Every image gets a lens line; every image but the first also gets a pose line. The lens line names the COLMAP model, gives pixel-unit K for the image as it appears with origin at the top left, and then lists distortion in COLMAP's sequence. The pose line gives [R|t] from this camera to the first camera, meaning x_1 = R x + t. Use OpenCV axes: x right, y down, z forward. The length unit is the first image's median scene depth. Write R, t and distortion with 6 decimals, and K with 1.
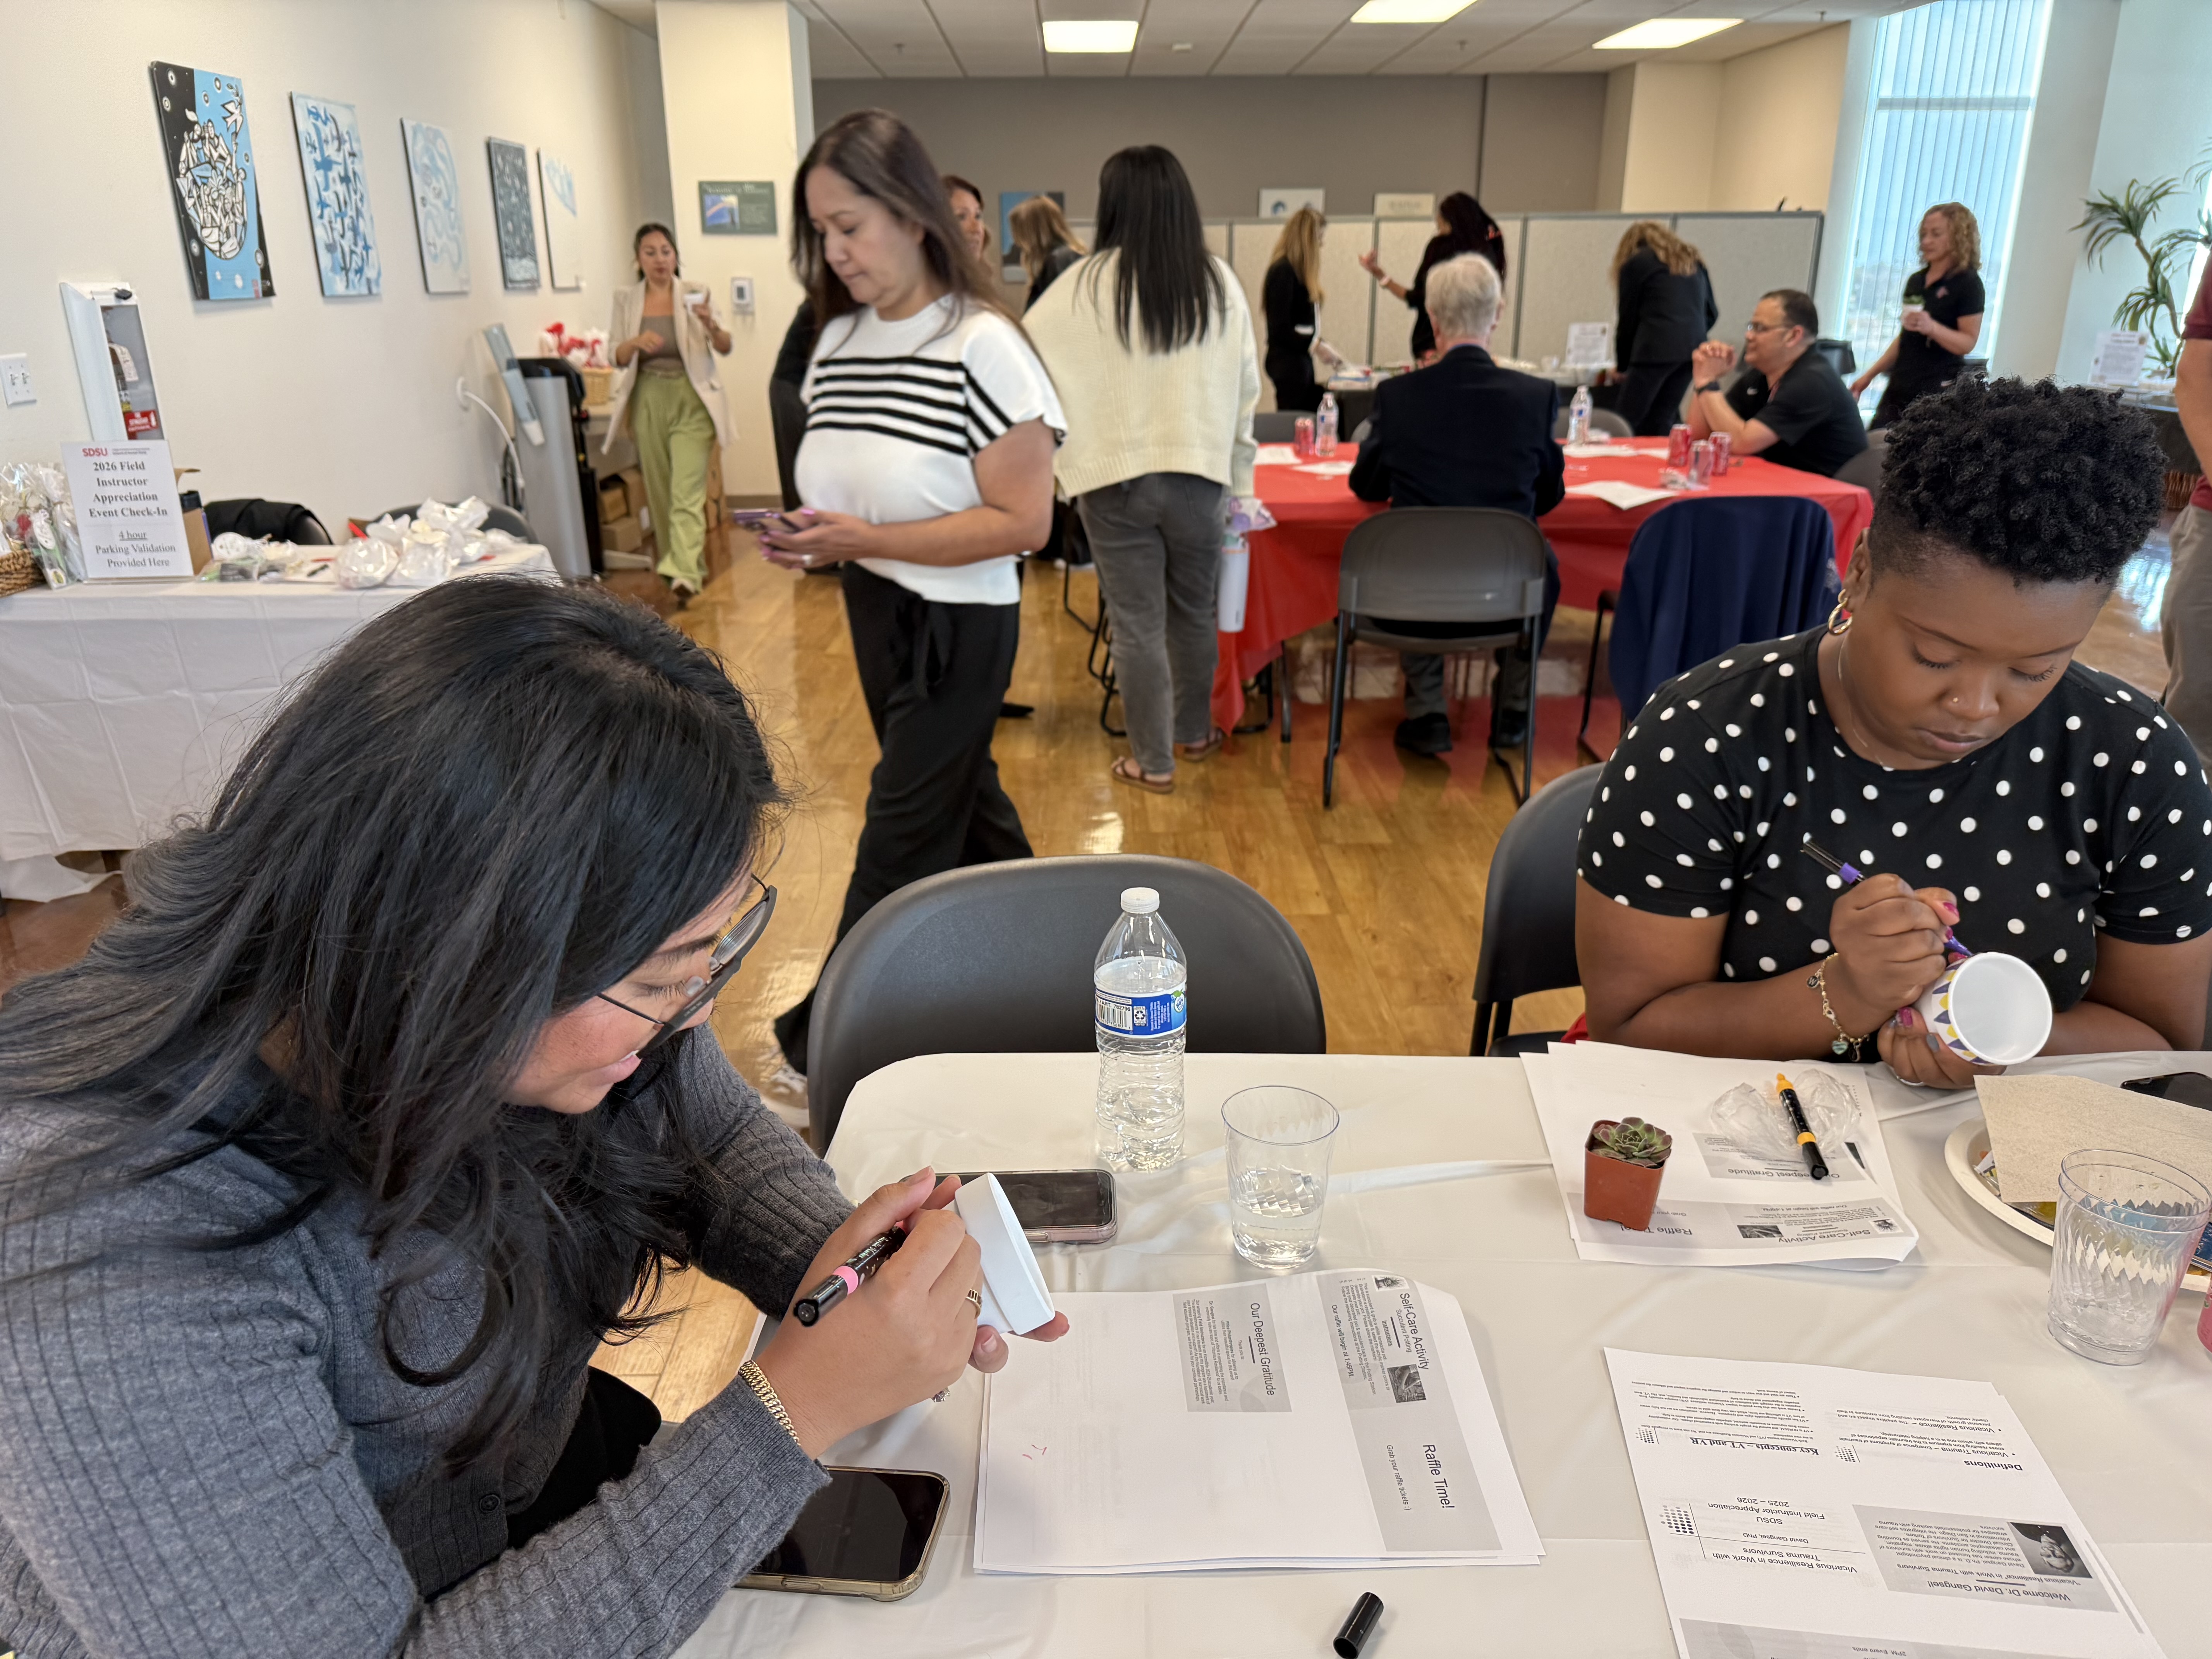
lens RADIAL K [[1629.1, 0, 1107.7], [0, 1629.1, 847.9], [0, 0, 1]] dist [-0.007972, -0.008756]
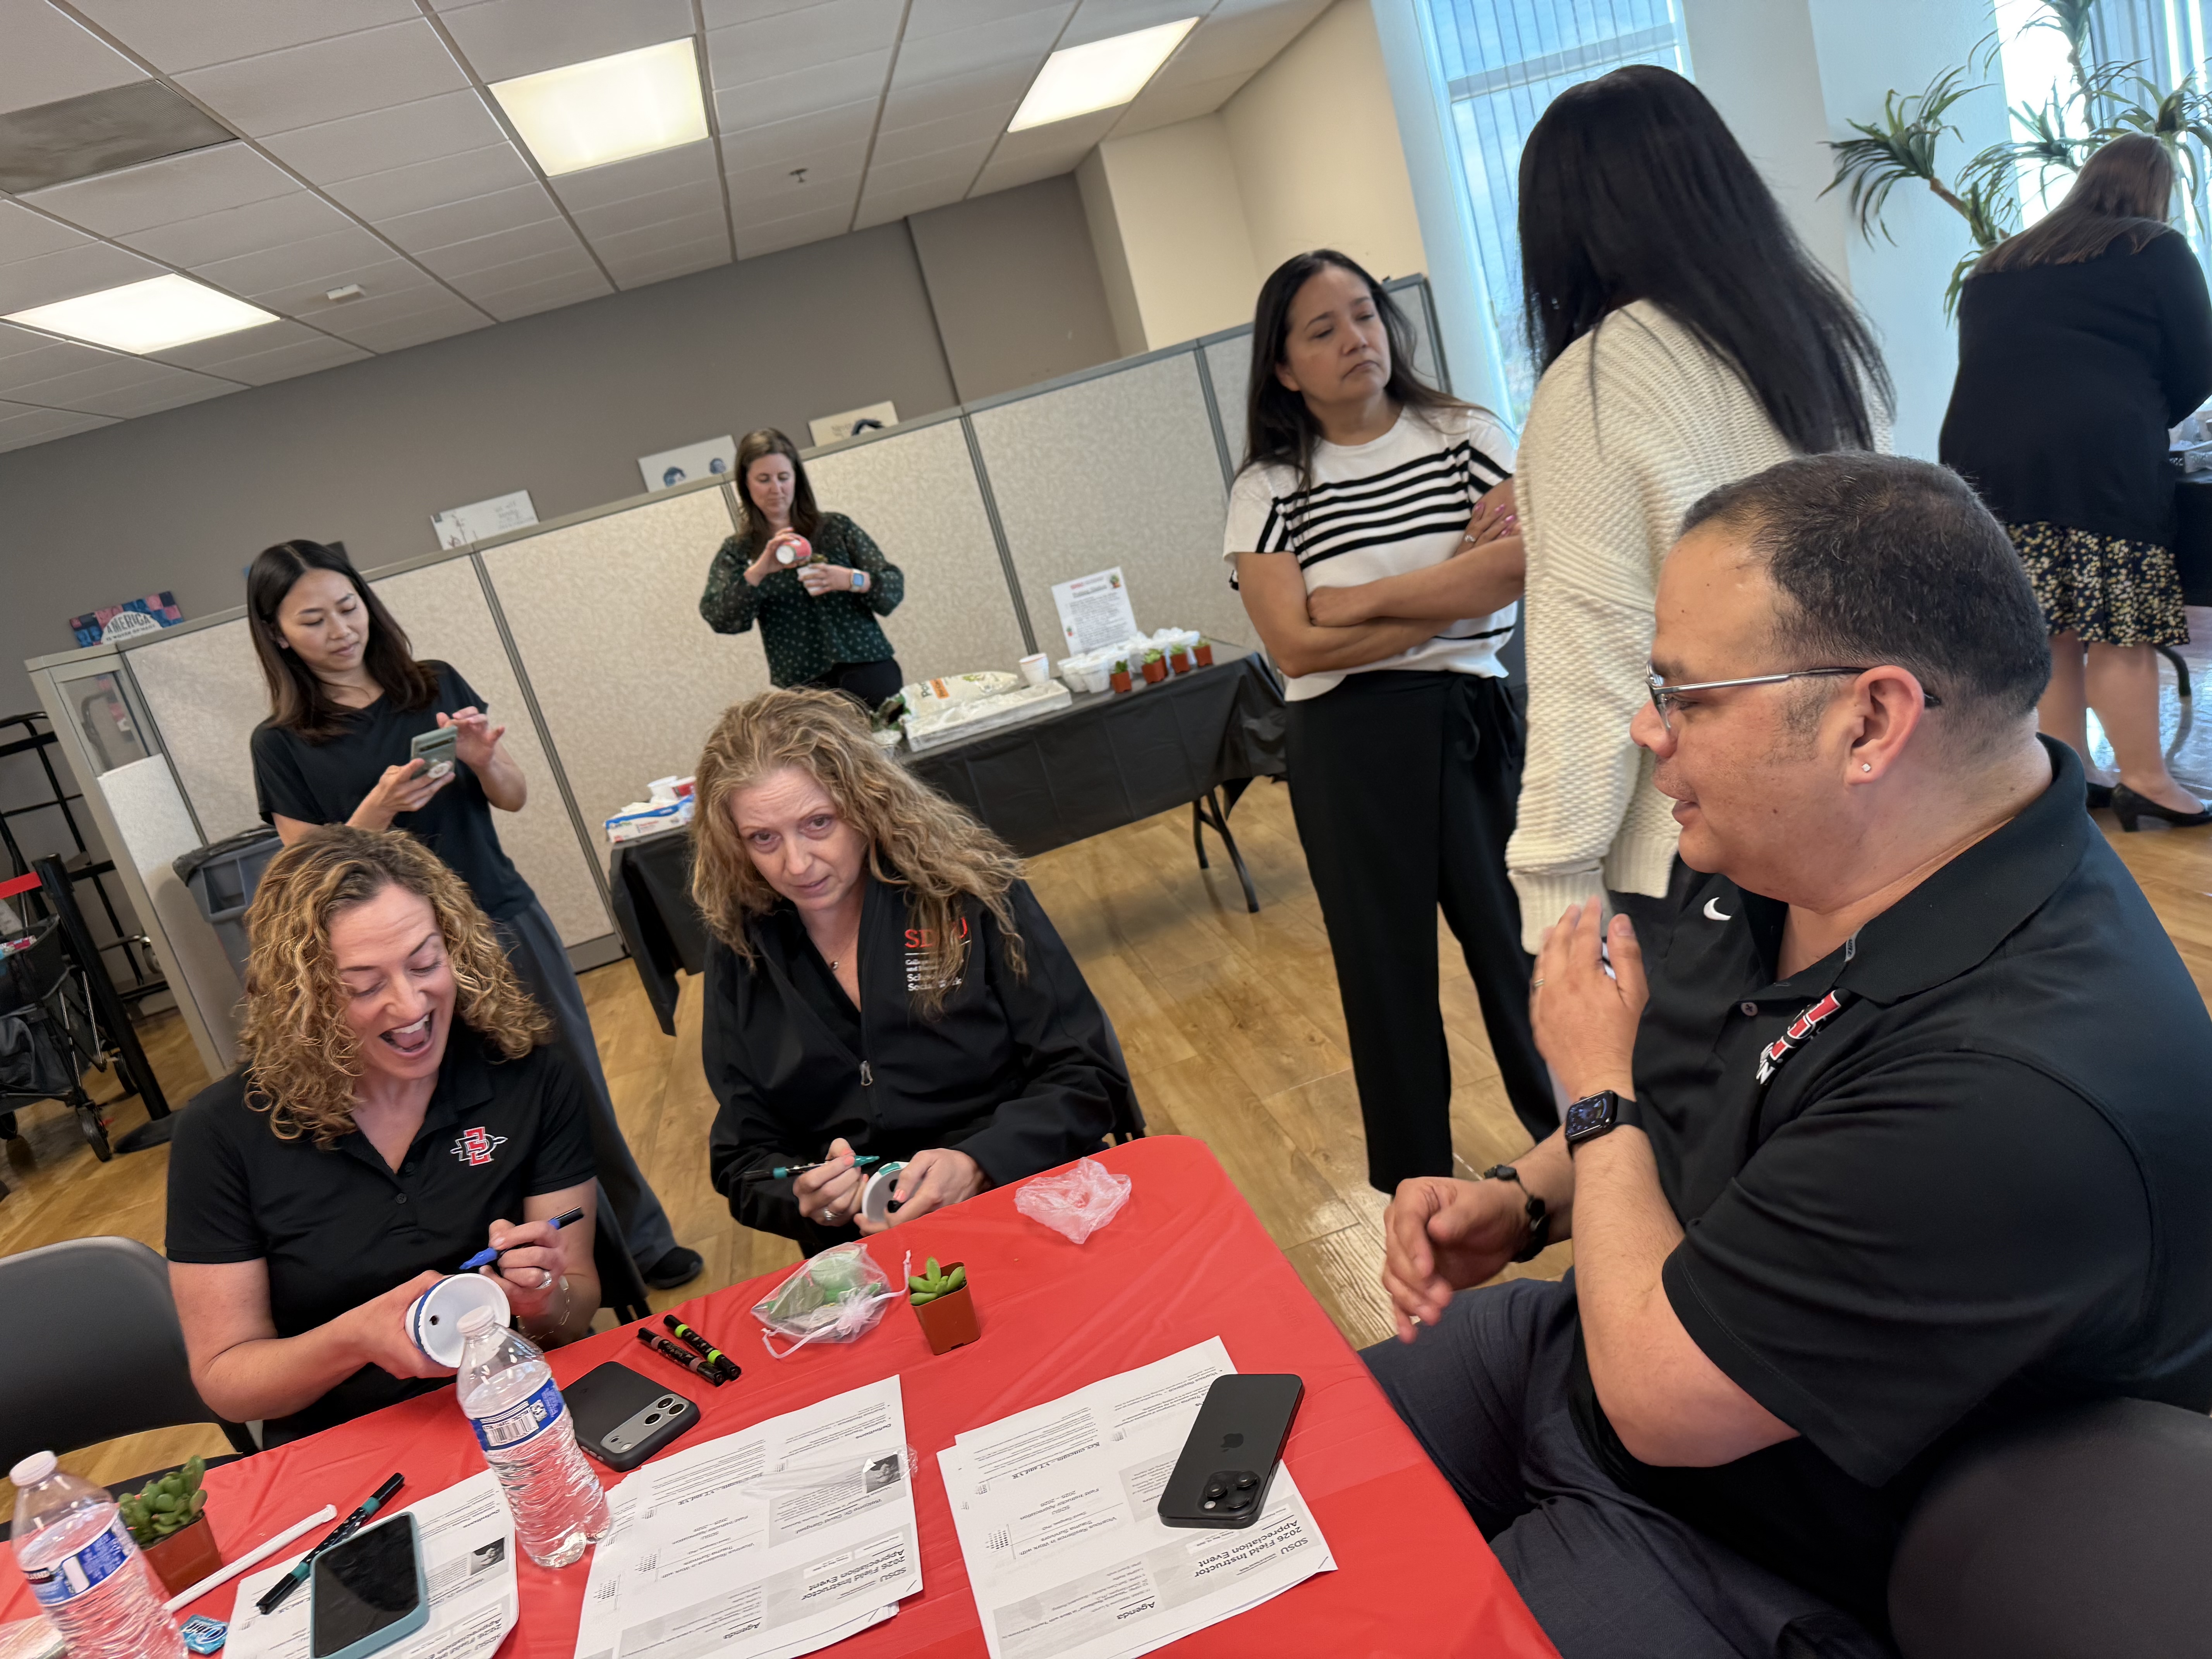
lens RADIAL K [[1559.6, 0, 1091.0], [0, 1559.6, 826.9], [0, 0, 1]] dist [0.044069, -0.052855]
pose [[0.952148, -0.287477, 0.103788, 0.216391], [0.296996, 0.950429, -0.092081, -0.189455], [-0.072171, 0.118499, 0.990328, 0.479728]]
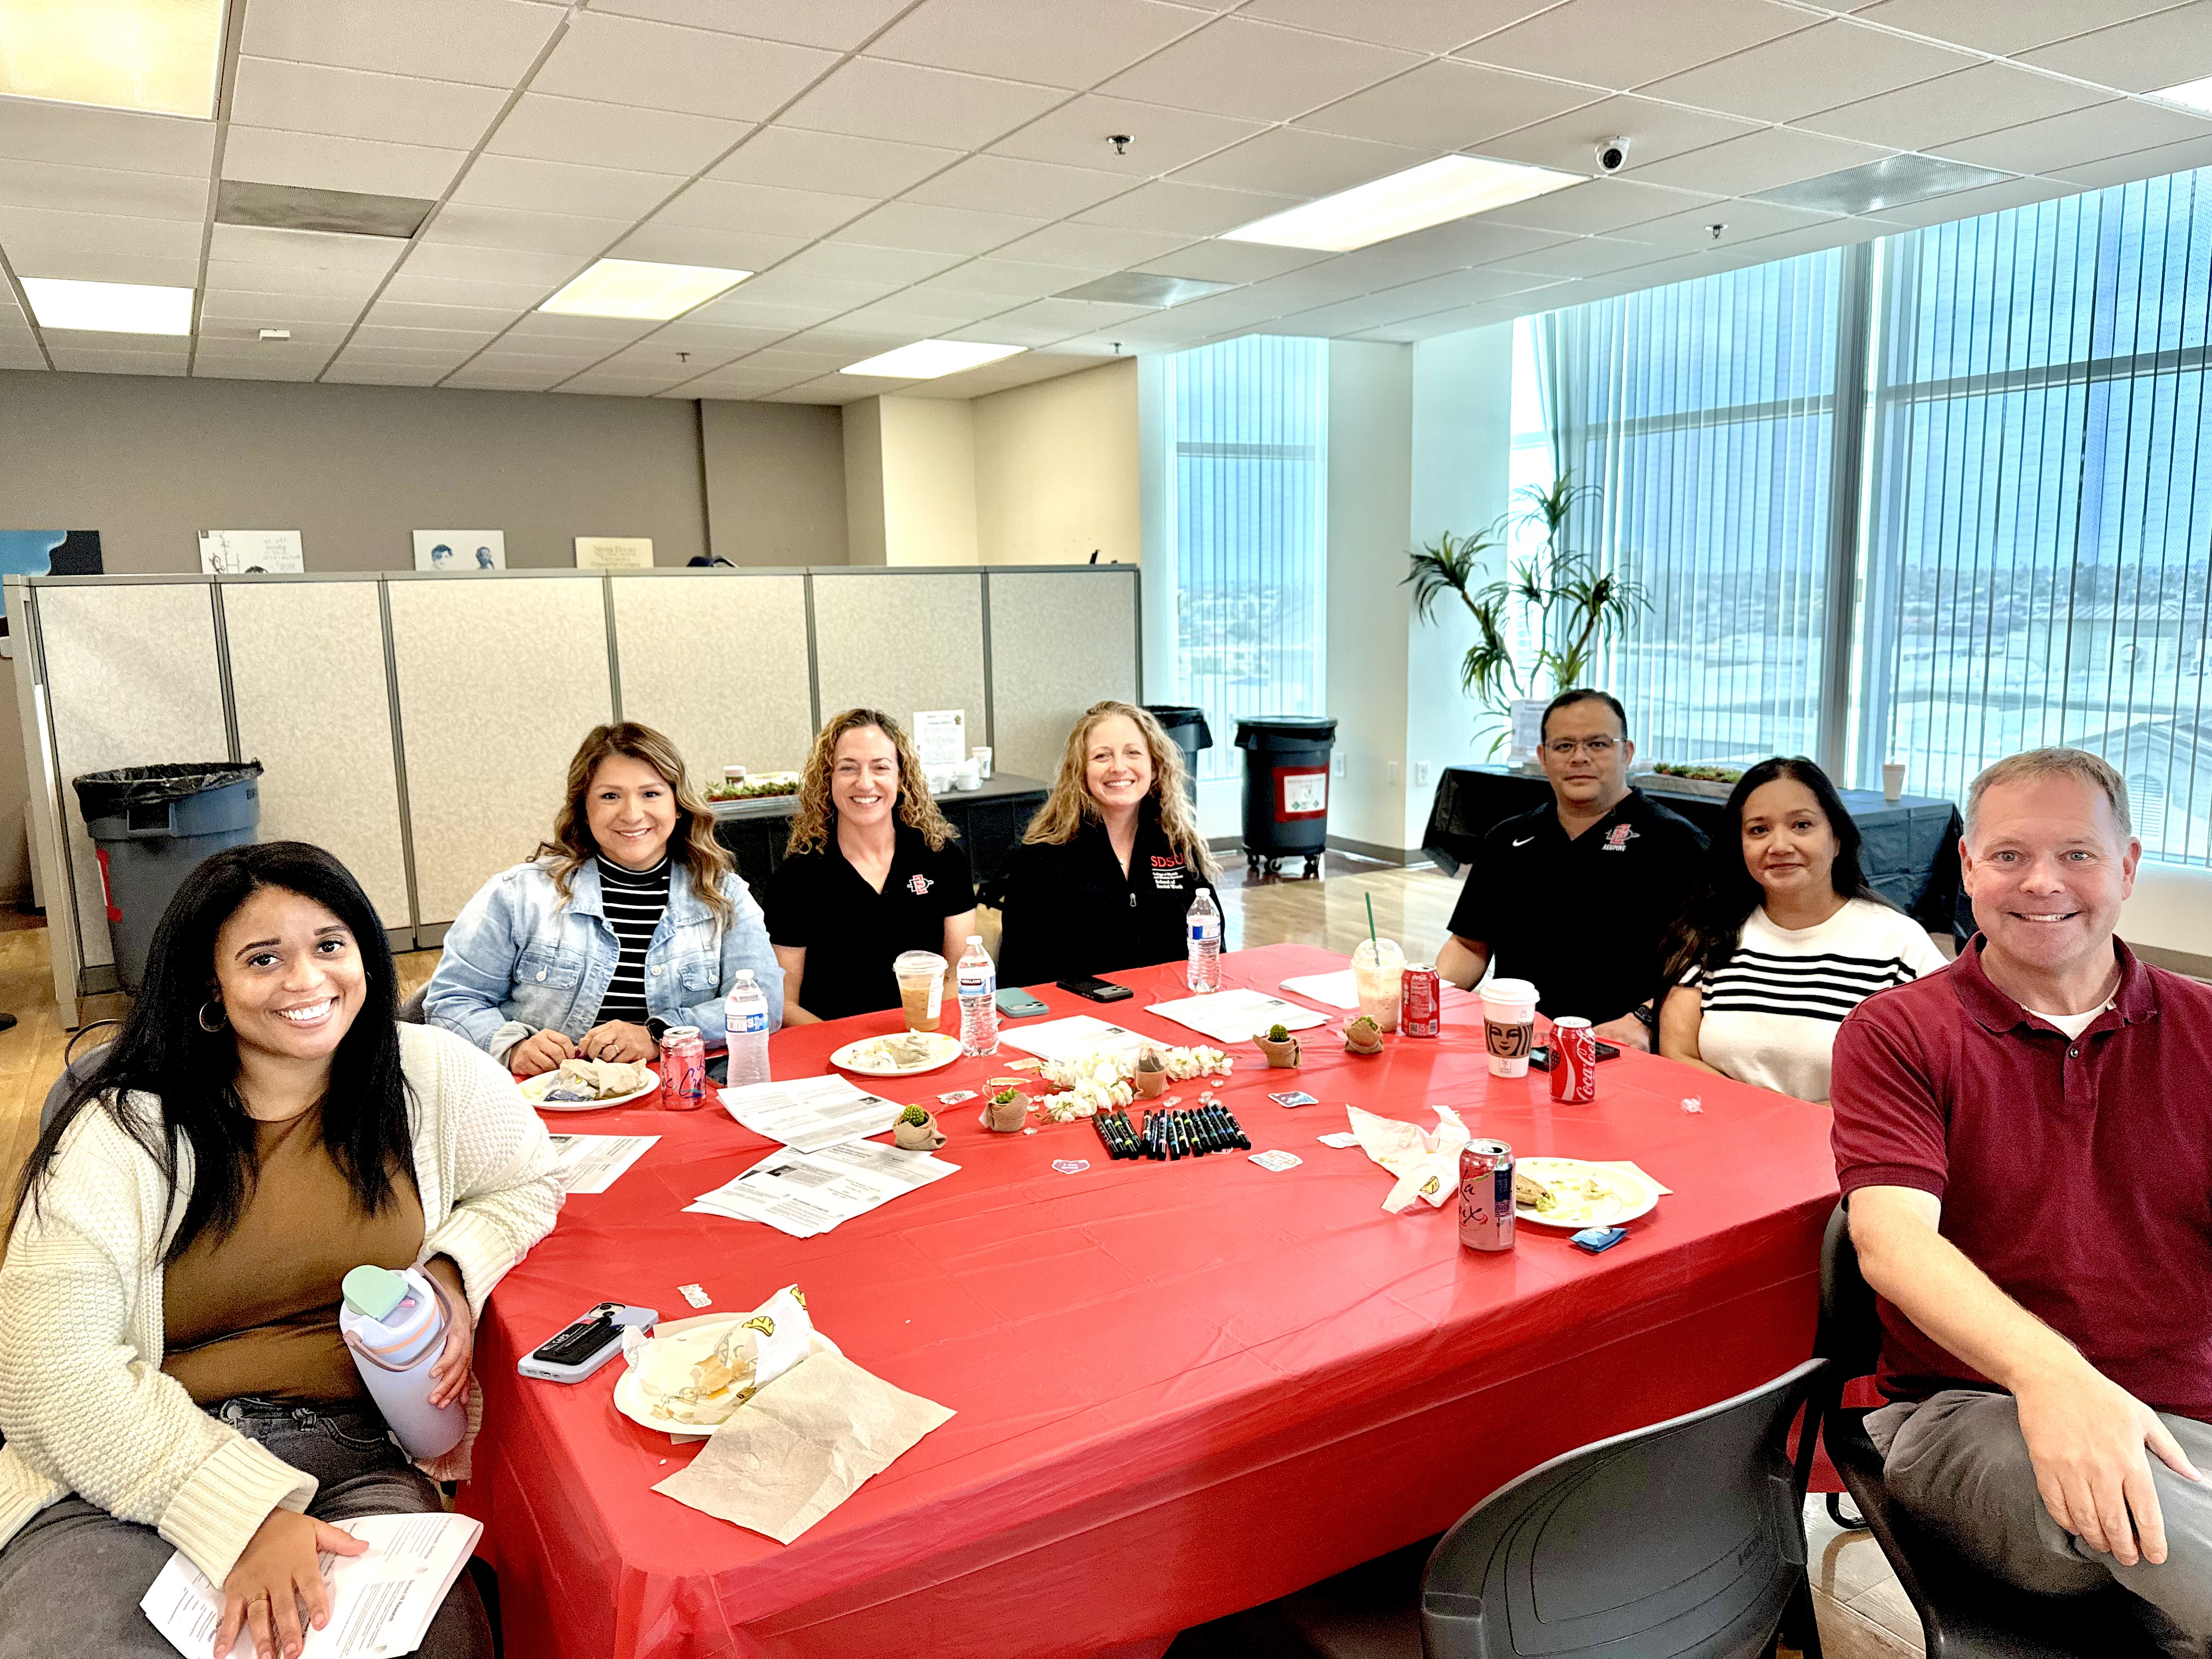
lens RADIAL K [[1559.6, 0, 1108.0], [0, 1559.6, 846.6], [0, 0, 1]] dist [0.044069, -0.052855]
pose [[0.868932, -0.085375, 0.487513, 0.009593], [0.175642, 0.974090, -0.142476, -0.141502], [-0.462717, 0.209430, 0.861413, 0.350536]]
